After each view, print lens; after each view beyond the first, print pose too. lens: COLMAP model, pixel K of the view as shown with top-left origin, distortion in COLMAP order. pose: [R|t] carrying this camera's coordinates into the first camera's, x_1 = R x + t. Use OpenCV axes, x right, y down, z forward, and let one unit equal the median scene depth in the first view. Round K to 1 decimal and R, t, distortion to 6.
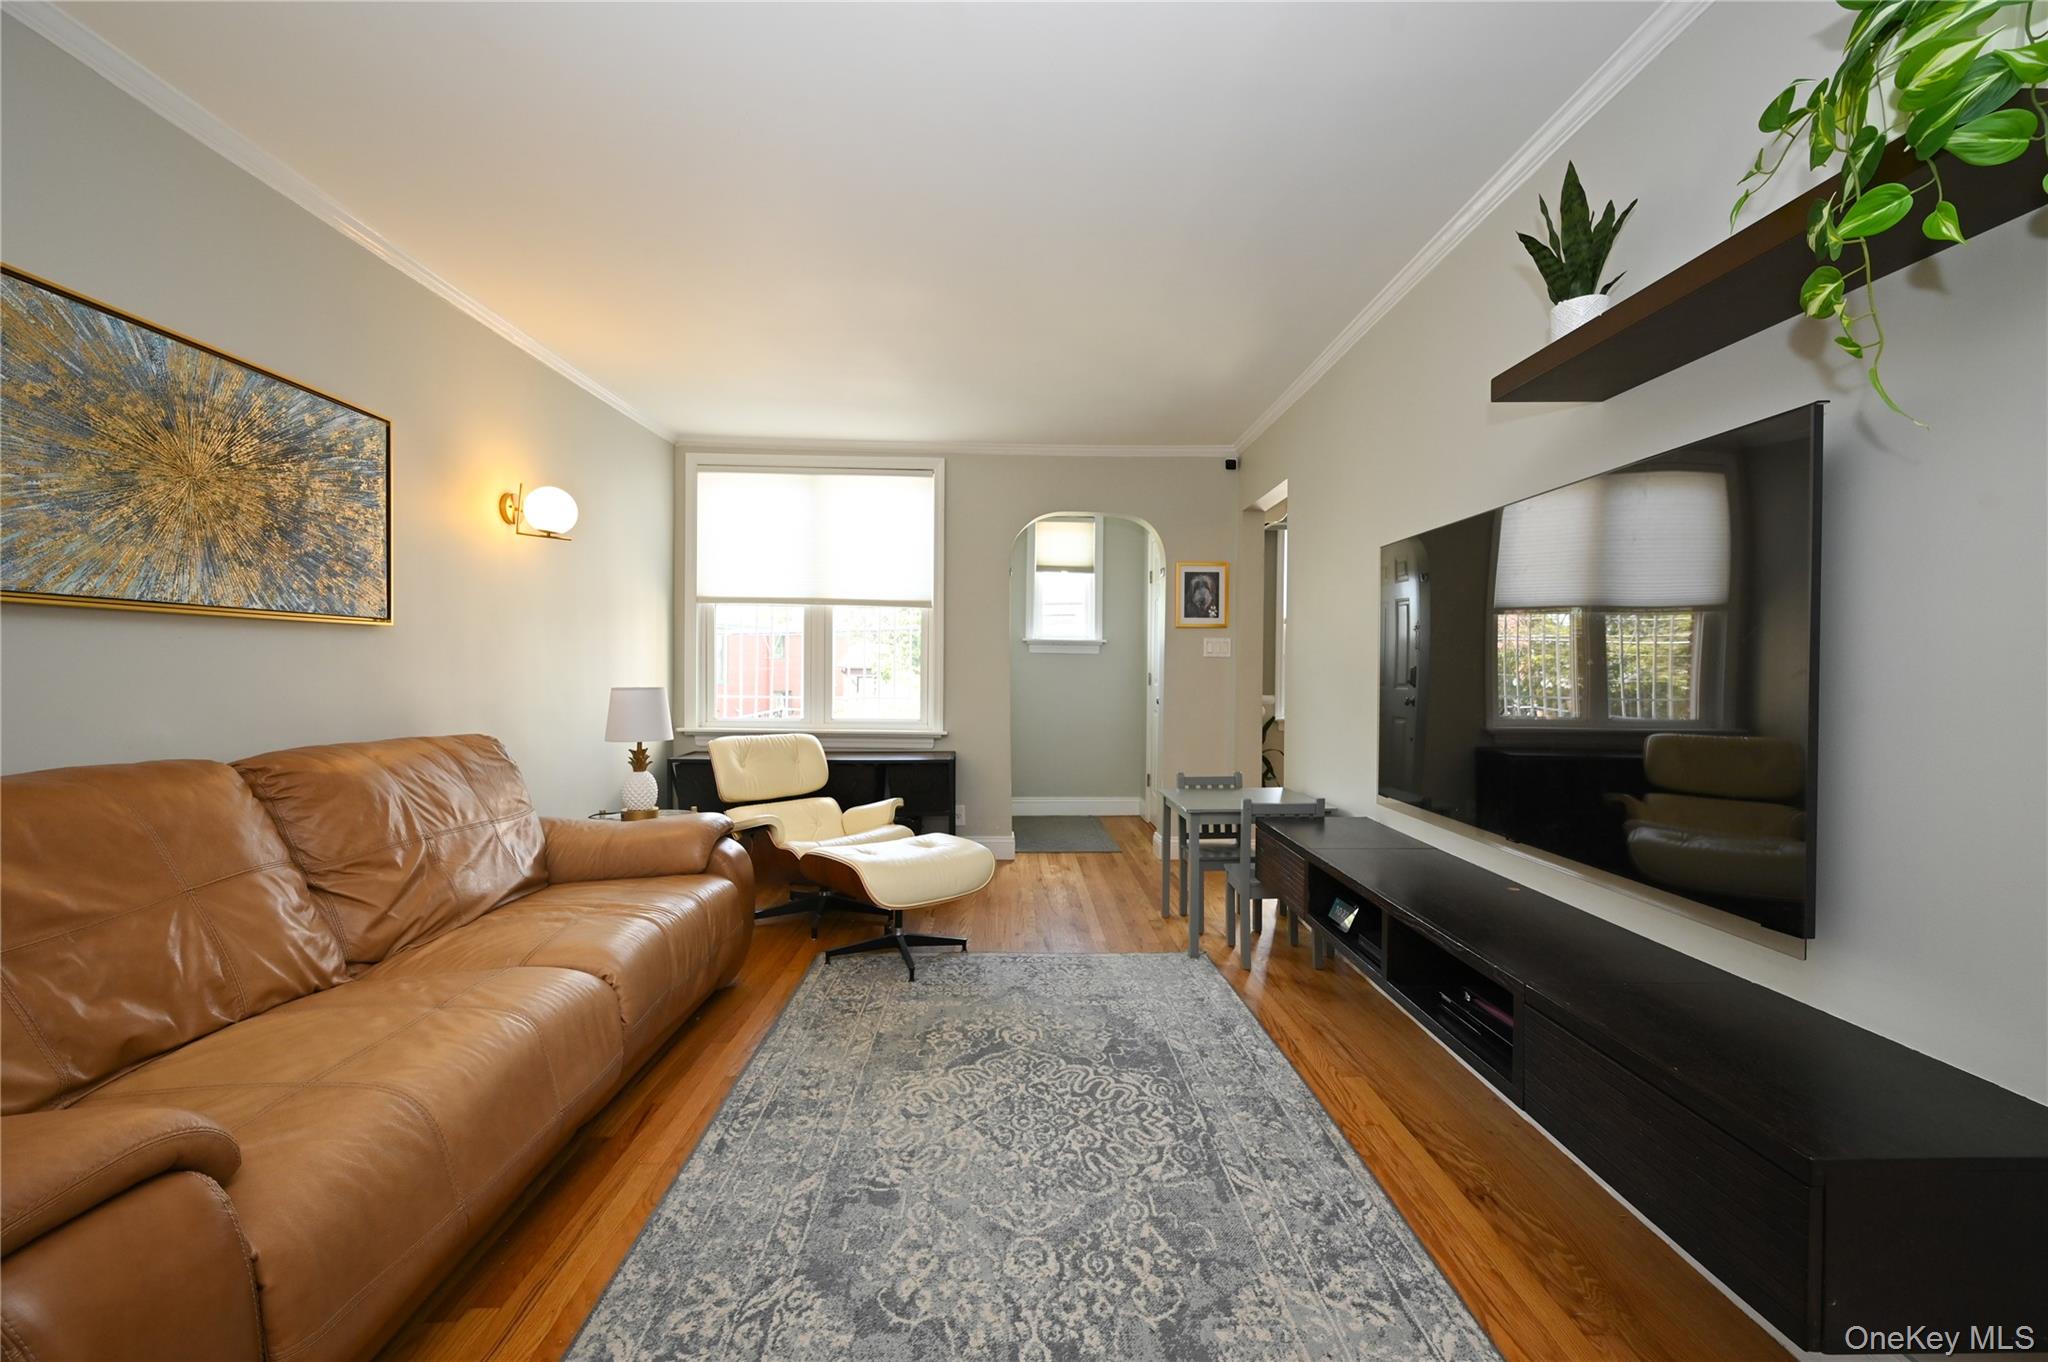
lens RADIAL K [[803.0, 0, 1023.3], [0, 803.0, 684.4], [0, 0, 1]] dist [0.000558, -0.000142]
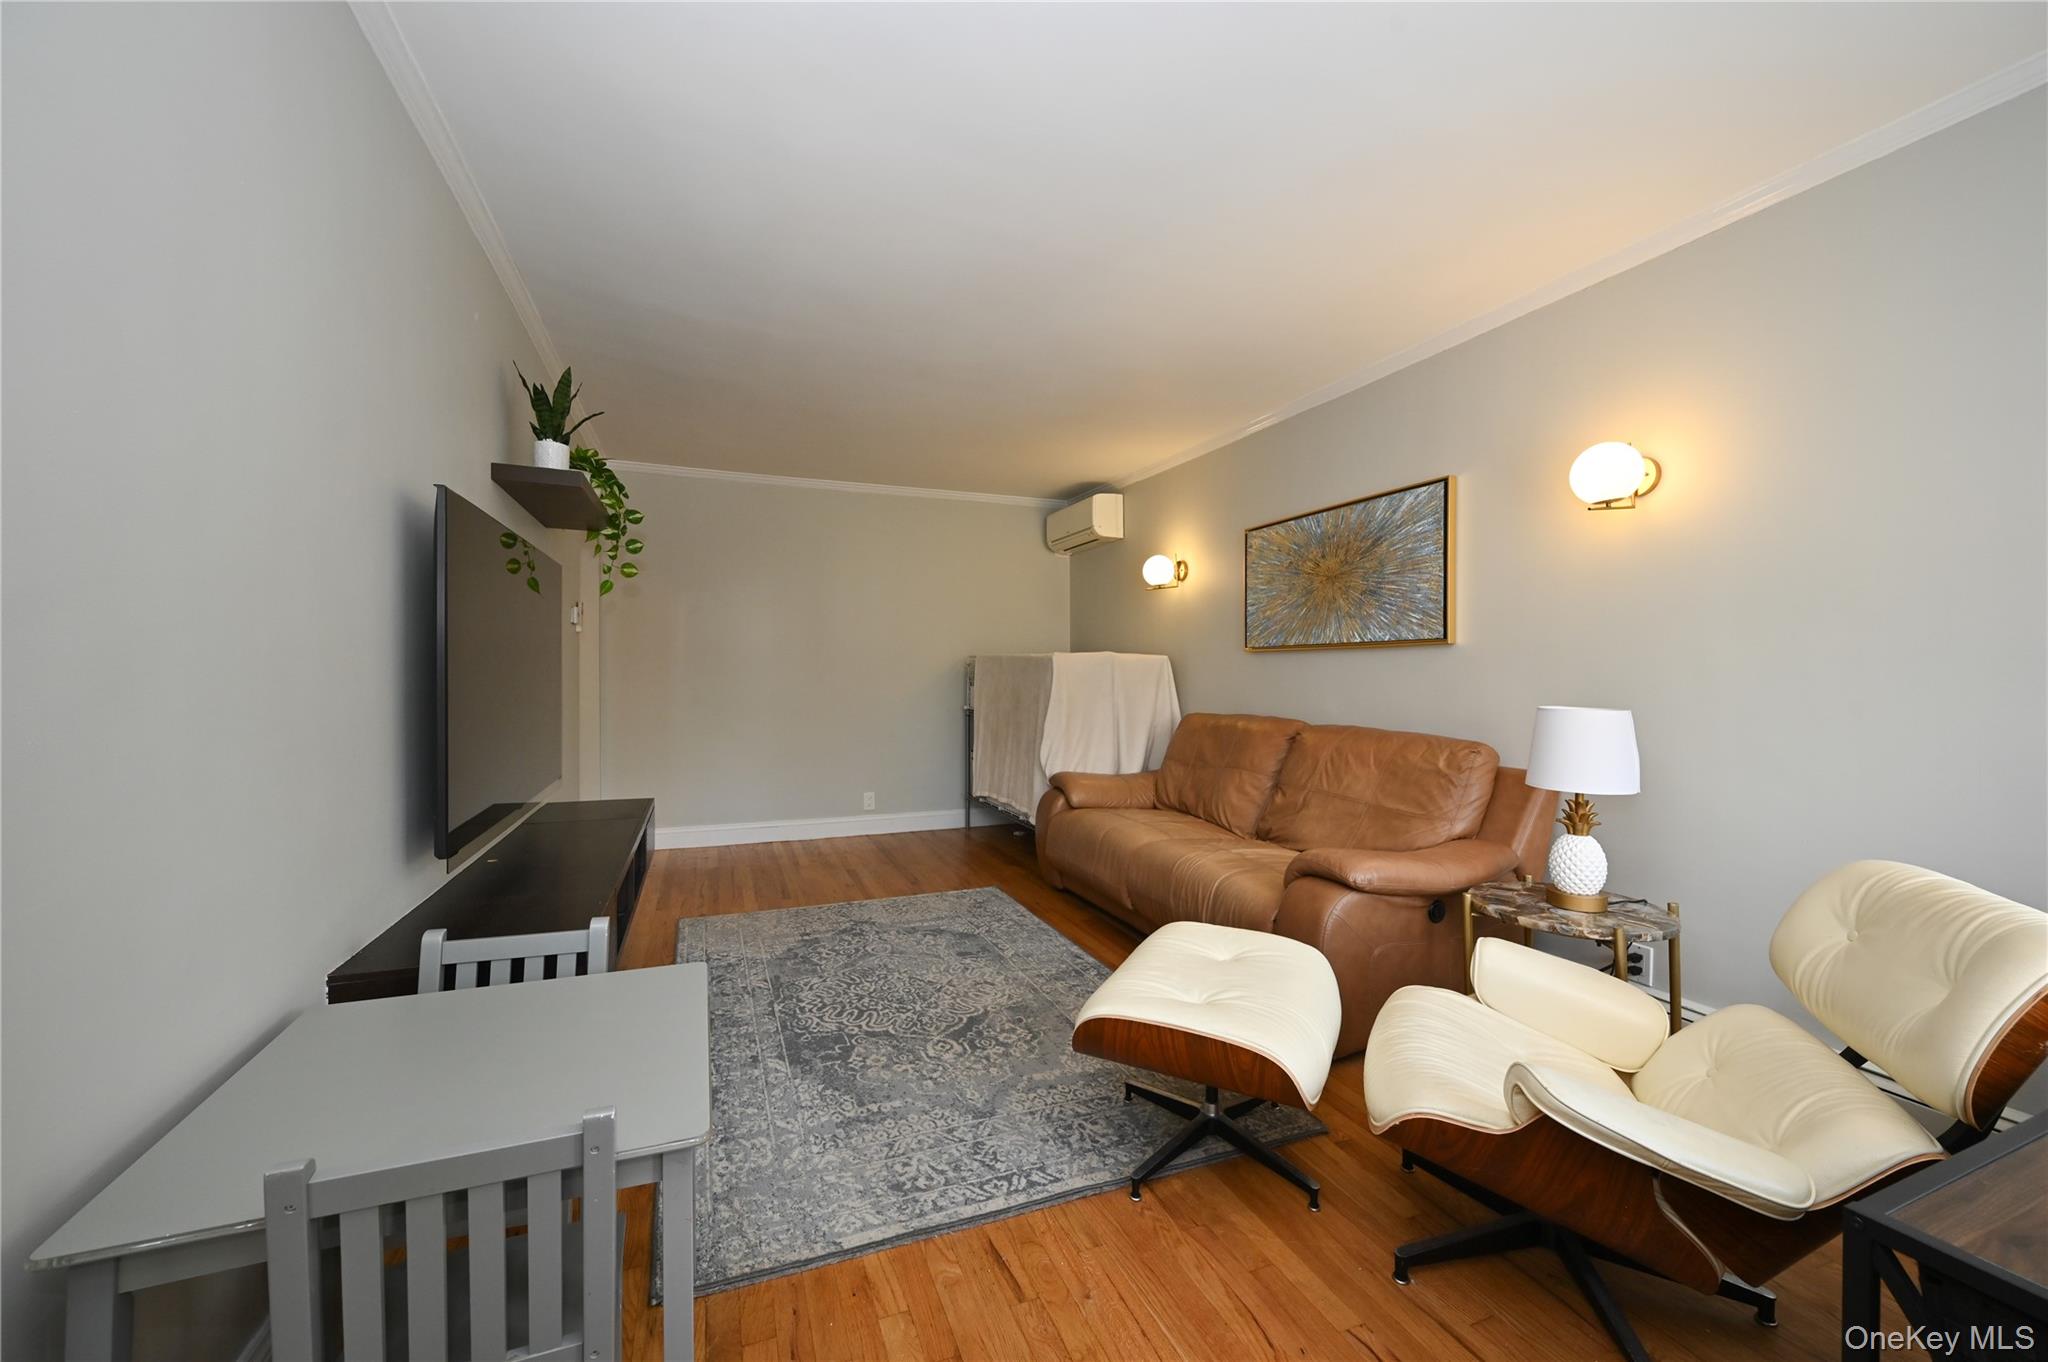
lens RADIAL K [[803.0, 0, 1027.5], [0, 803.0, 669.7], [0, 0, 1]] dist [0.000558, -0.000142]
pose [[-0.935516, -0.008534, -0.353181, 0.276670], [-0.014773, 0.999779, 0.014975, -0.046071], [0.352975, 0.019226, -0.935435, 2.152542]]
